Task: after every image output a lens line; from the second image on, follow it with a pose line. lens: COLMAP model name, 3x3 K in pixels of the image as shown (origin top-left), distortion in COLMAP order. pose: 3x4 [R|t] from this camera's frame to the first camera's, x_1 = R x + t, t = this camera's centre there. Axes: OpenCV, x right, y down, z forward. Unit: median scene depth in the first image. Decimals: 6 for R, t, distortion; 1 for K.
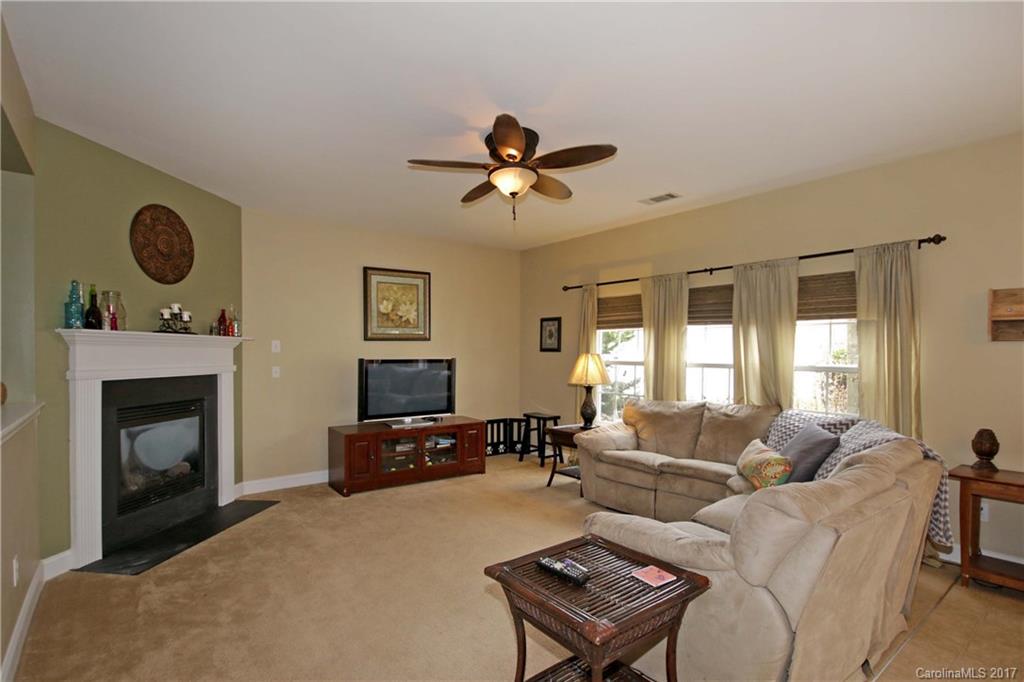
lens RADIAL K [[494.6, 0, 513.0], [0, 494.6, 345.8], [0, 0, 1]] dist [0.006555, 0.000878]
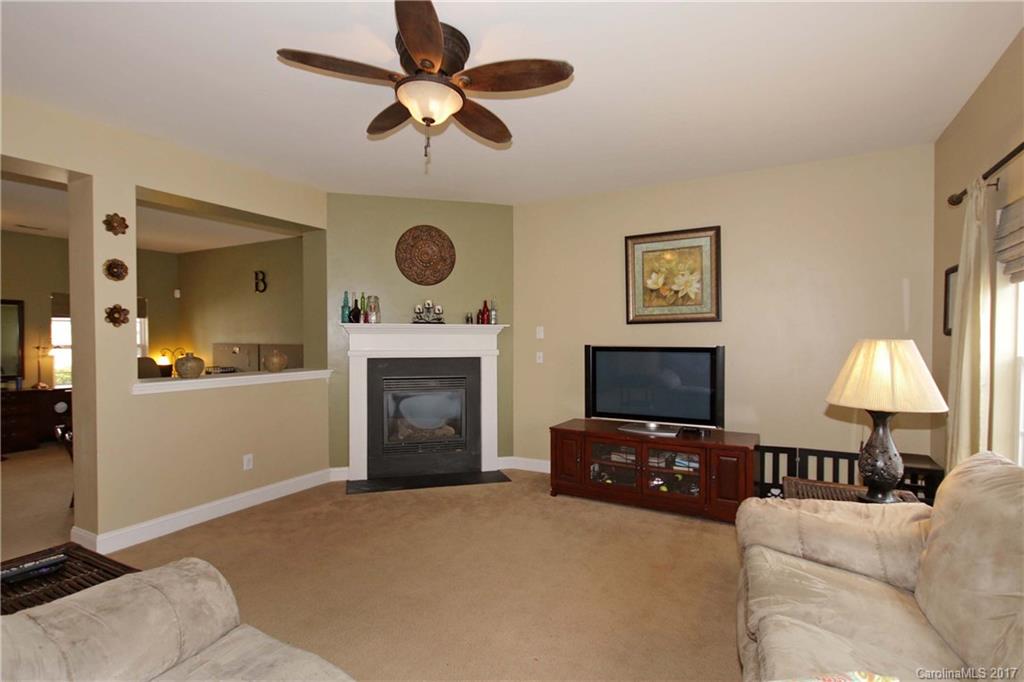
lens RADIAL K [[521.0, 0, 512.9], [0, 521.0, 339.7], [0, 0, 1]] dist [-0.007161, -0.000081]
pose [[0.394908, -0.001573, -0.918719, 0.489502], [0.013762, 0.999896, 0.004203, 0.010508], [0.918618, -0.014303, 0.394889, 0.524204]]
